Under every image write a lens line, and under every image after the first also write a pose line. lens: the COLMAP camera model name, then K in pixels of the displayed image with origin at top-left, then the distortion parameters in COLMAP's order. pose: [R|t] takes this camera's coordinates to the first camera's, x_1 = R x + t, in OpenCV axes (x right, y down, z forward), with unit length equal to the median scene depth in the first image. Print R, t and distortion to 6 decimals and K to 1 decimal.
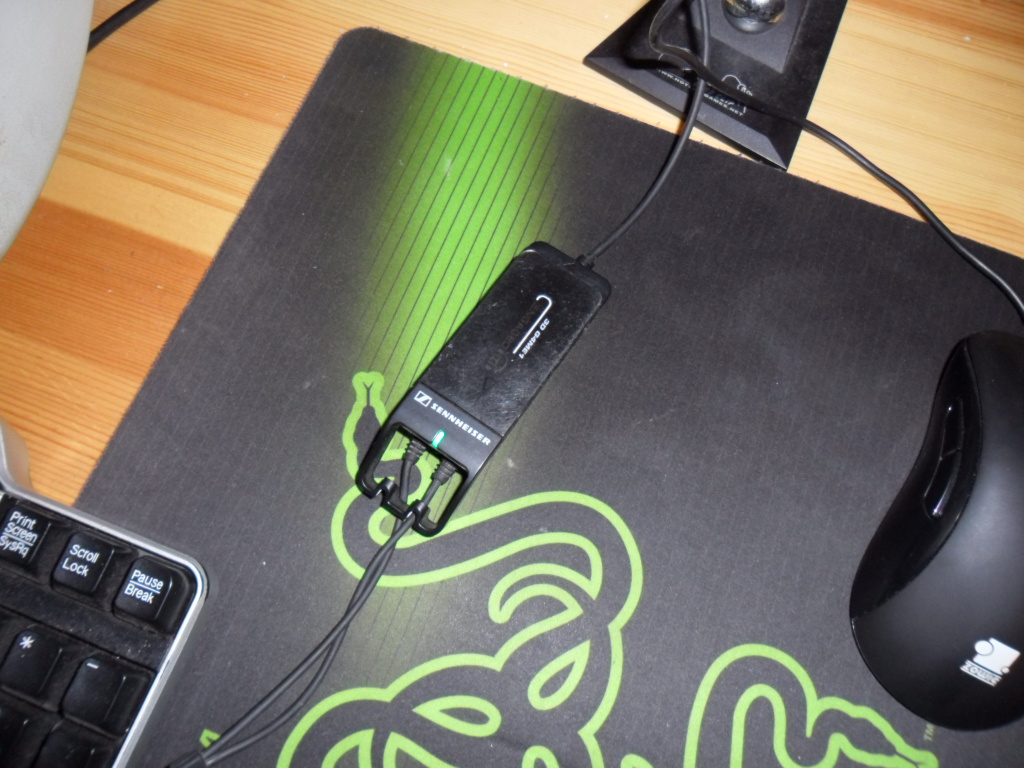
lens RADIAL K [[814.8, 0, 512.8], [0, 814.8, 388.4], [0, 0, 1]] dist [-0.003410, -0.000322]
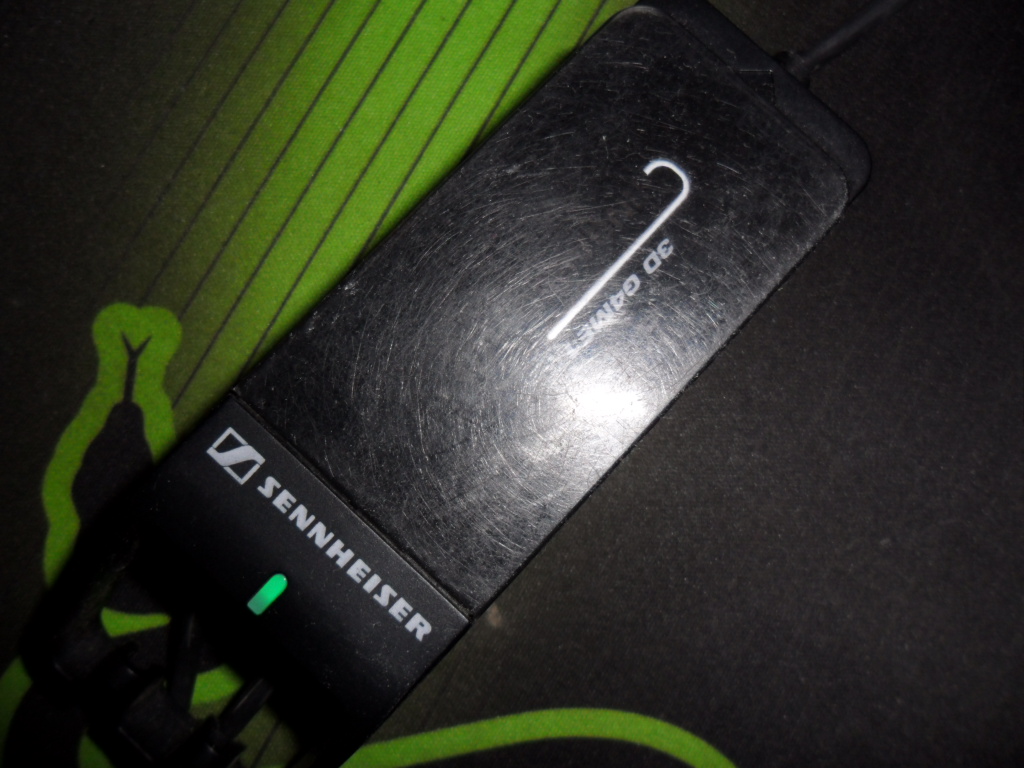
lens RADIAL K [[814.8, 0, 512.8], [0, 814.8, 388.4], [0, 0, 1]] dist [-0.003410, -0.000322]
pose [[0.989695, 0.143167, 0.002677, -0.010266], [-0.140596, 0.968036, 0.207698, -0.085391], [0.027144, -0.205934, 0.978189, 0.666630]]
